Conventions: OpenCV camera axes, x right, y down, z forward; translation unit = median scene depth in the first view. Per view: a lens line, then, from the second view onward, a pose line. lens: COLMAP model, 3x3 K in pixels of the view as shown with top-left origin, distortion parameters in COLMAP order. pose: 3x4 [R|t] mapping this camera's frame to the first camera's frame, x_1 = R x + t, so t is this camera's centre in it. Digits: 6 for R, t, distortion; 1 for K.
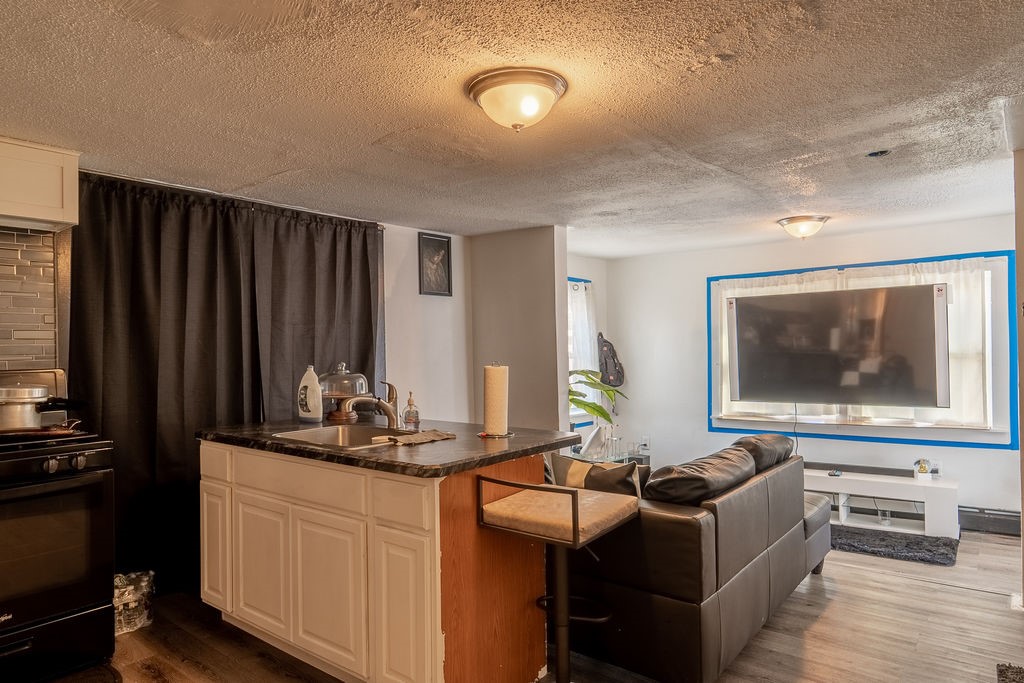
lens RADIAL K [[633.1, 0, 511.7], [0, 633.1, 344.5], [0, 0, 1]] dist [0.001158, 0.003238]
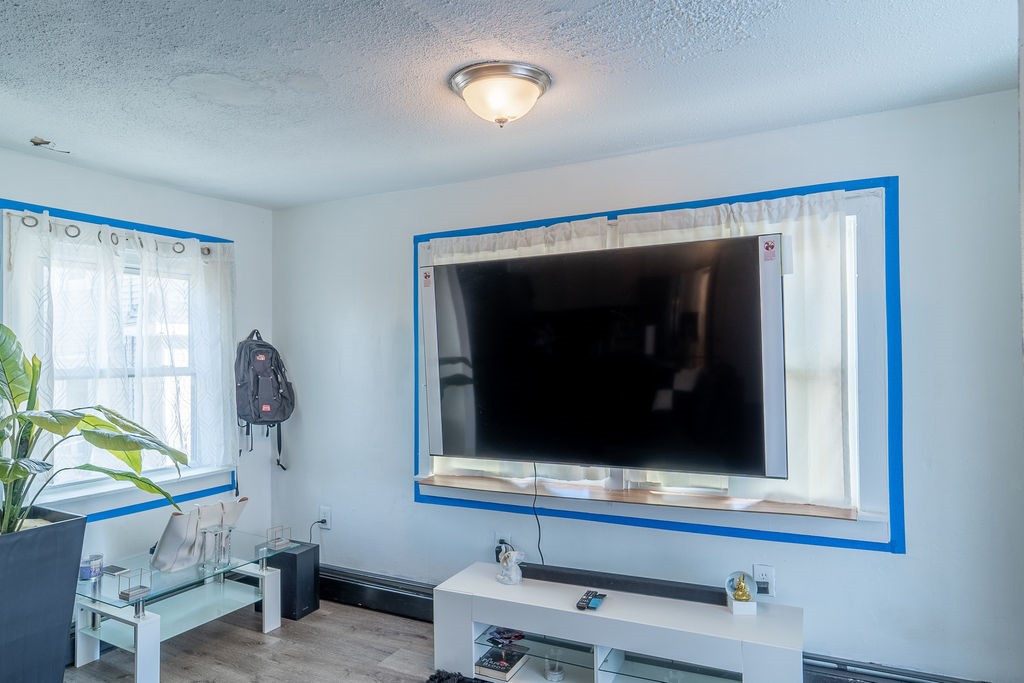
lens RADIAL K [[633.1, 0, 513.7], [0, 633.1, 340.9], [0, 0, 1]] dist [0.001158, 0.003238]
pose [[0.980893, 0.002361, 0.194531, 0.340802], [-0.000819, 0.999968, -0.008005, -0.006126], [-0.194544, 0.007693, 0.980864, 0.492102]]
